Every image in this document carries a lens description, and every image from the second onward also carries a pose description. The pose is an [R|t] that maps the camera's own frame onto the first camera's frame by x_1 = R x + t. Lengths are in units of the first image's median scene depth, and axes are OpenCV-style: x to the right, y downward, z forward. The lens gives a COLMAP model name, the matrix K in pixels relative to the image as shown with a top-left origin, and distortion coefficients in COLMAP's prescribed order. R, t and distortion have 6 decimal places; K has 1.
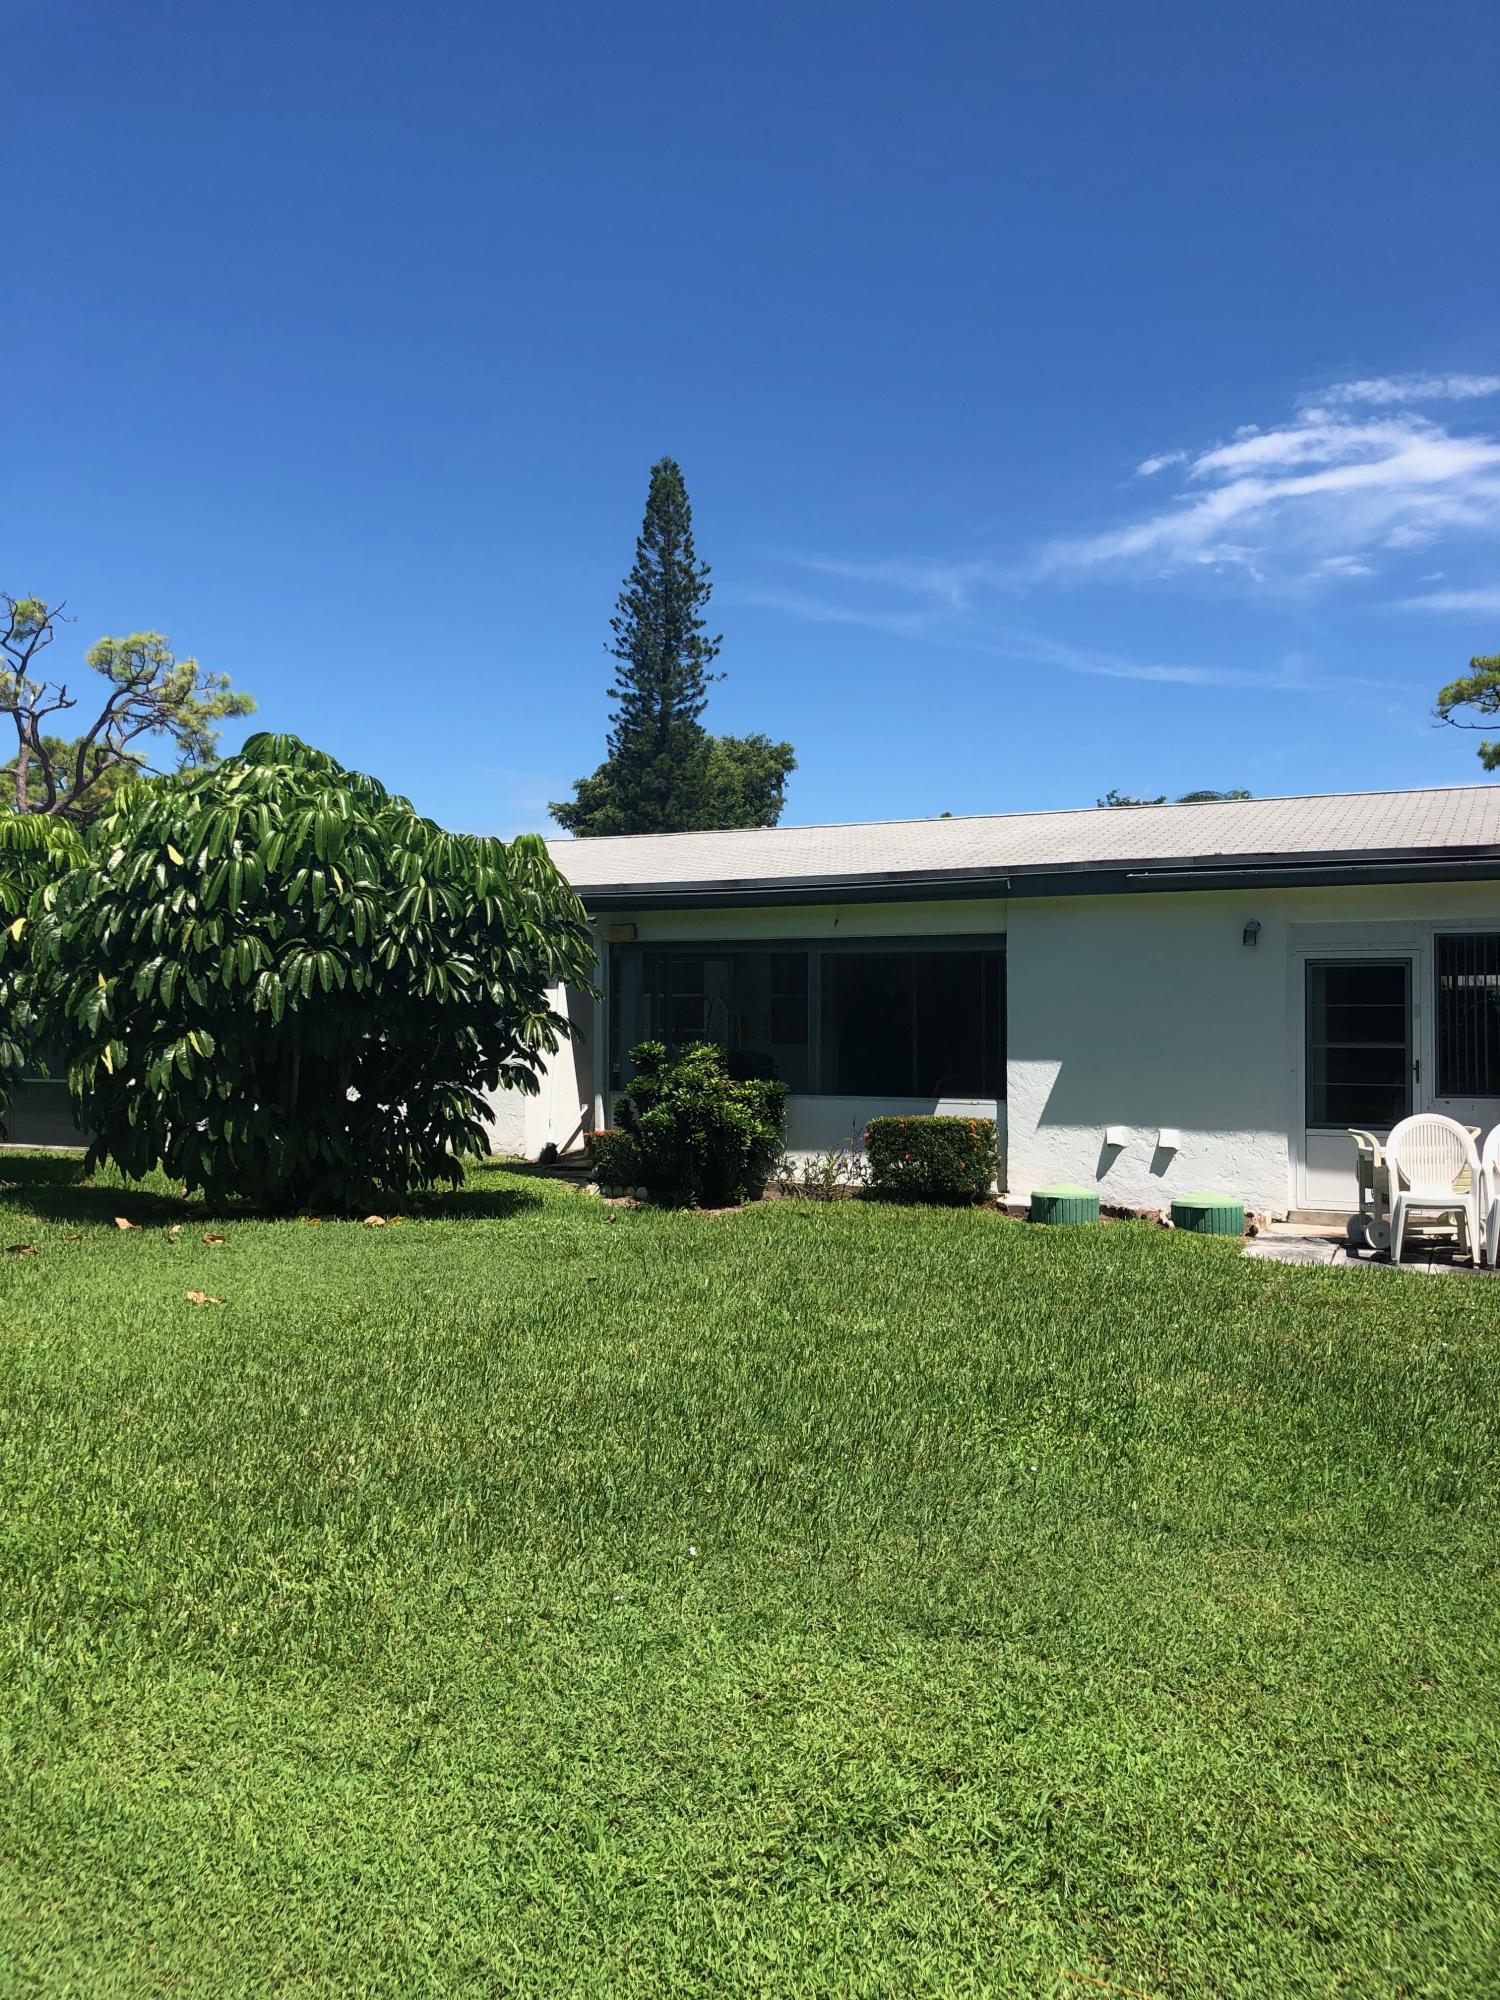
lens RADIAL K [[1637.6, 0, 774.0], [0, 1637.6, 1003.0], [0, 0, 1]] dist [0.006206, -0.000527]
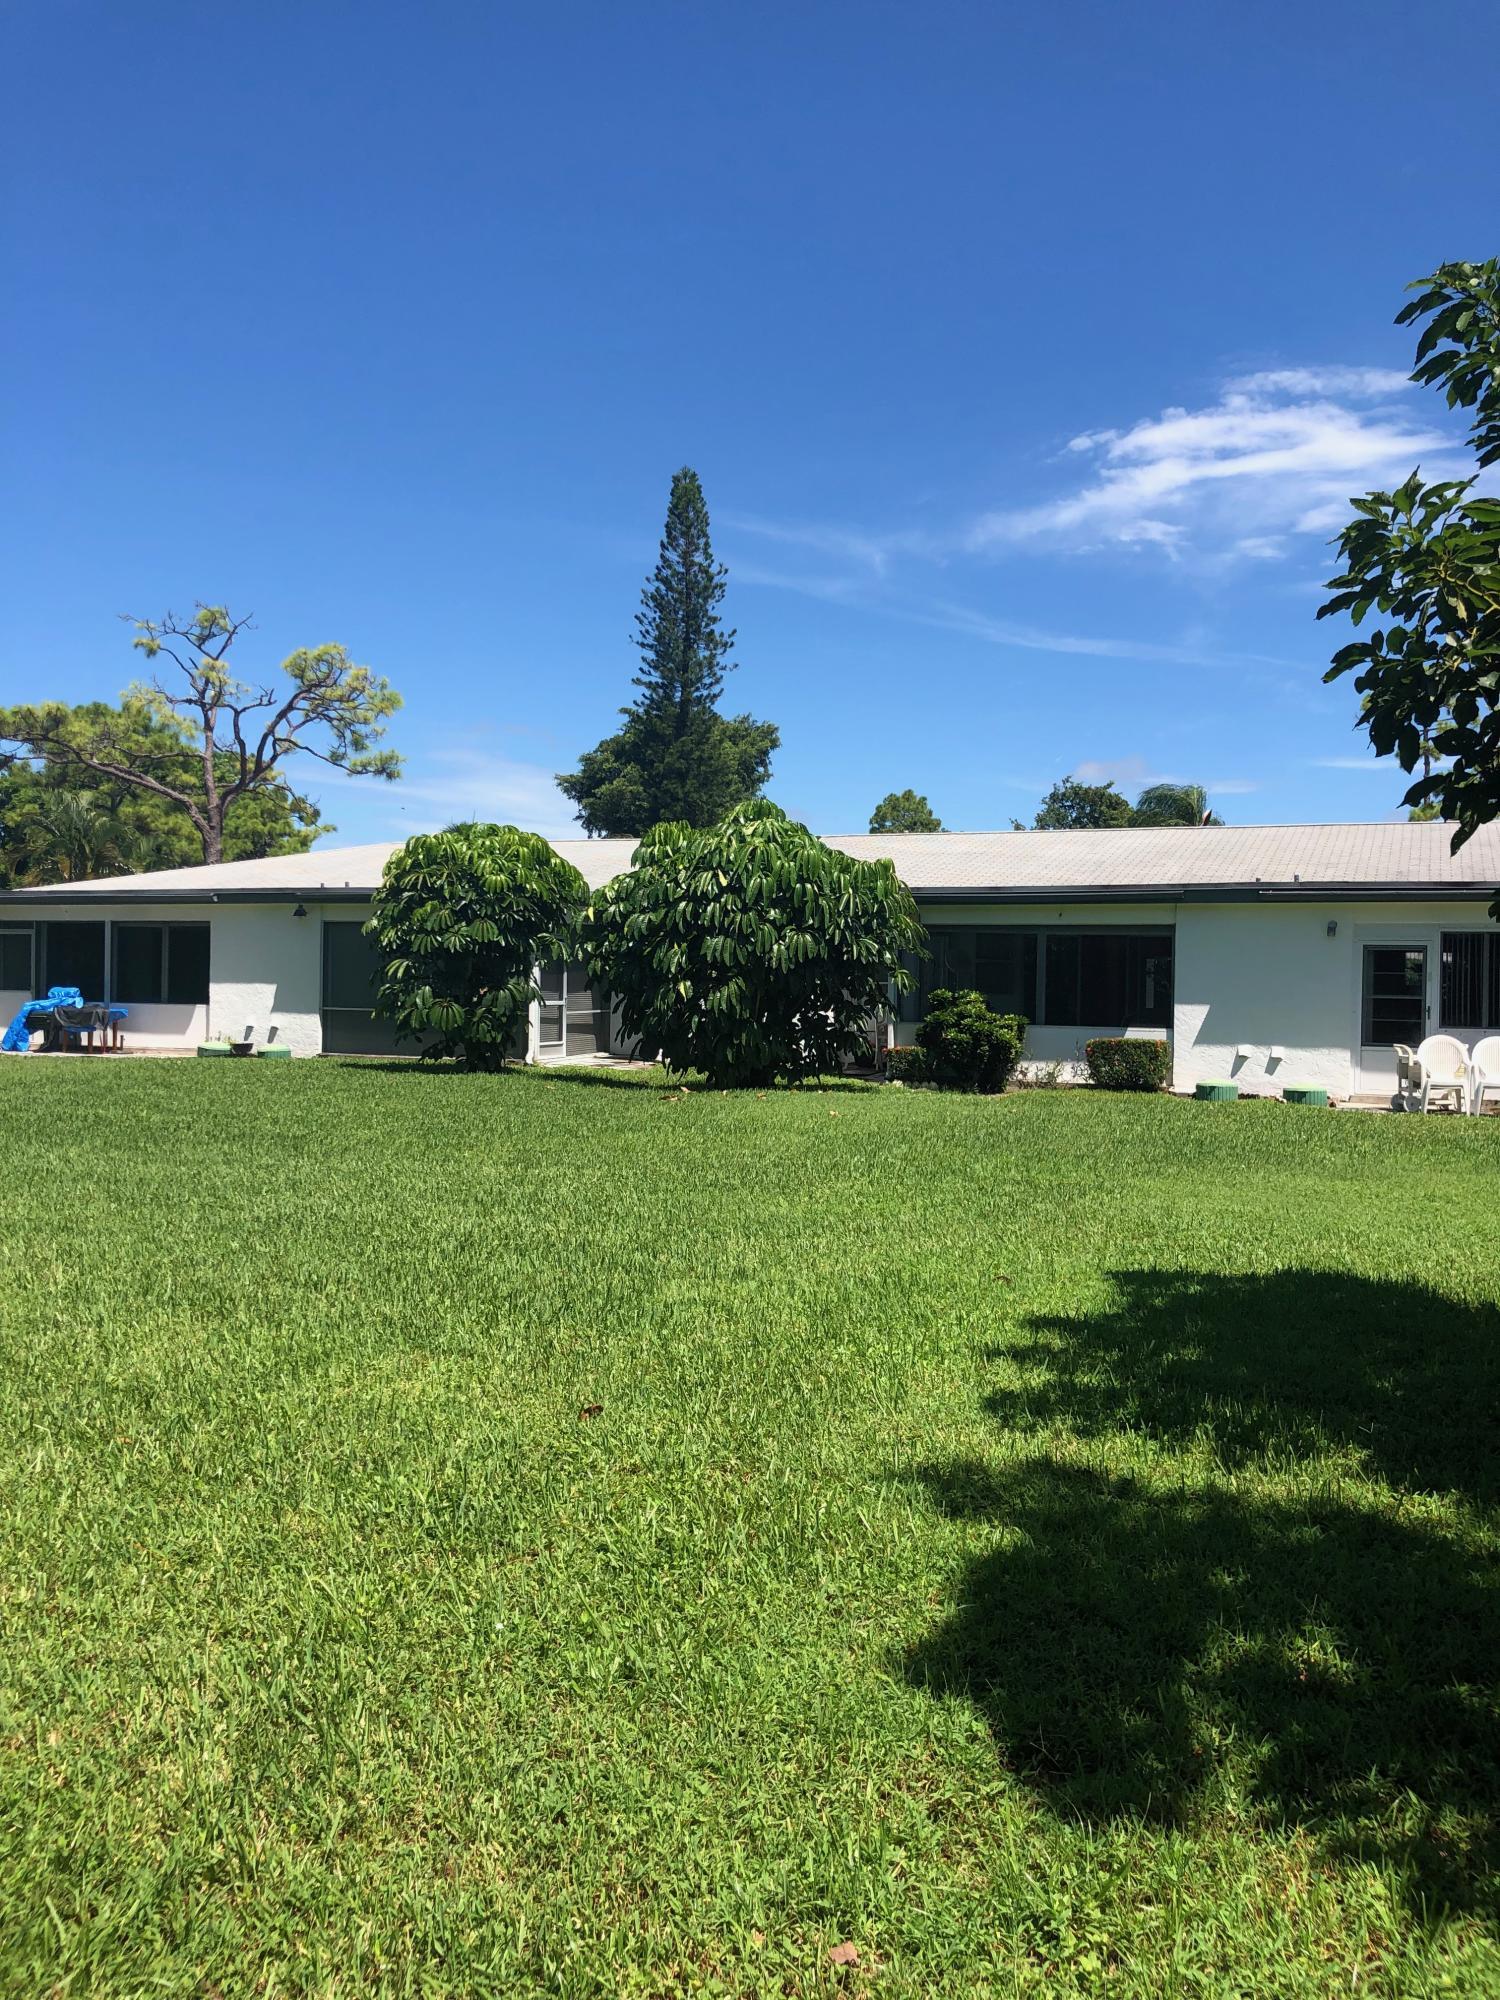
lens RADIAL K [[1614.8, 0, 748.0], [0, 1614.8, 993.6], [0, 0, 1]] dist [-0.008559, -0.069554]
pose [[0.999406, 0.013797, 0.031574, -0.055571], [-0.014411, 0.999710, 0.019285, 0.000068], [-0.031298, -0.019728, 0.999315, -0.097362]]
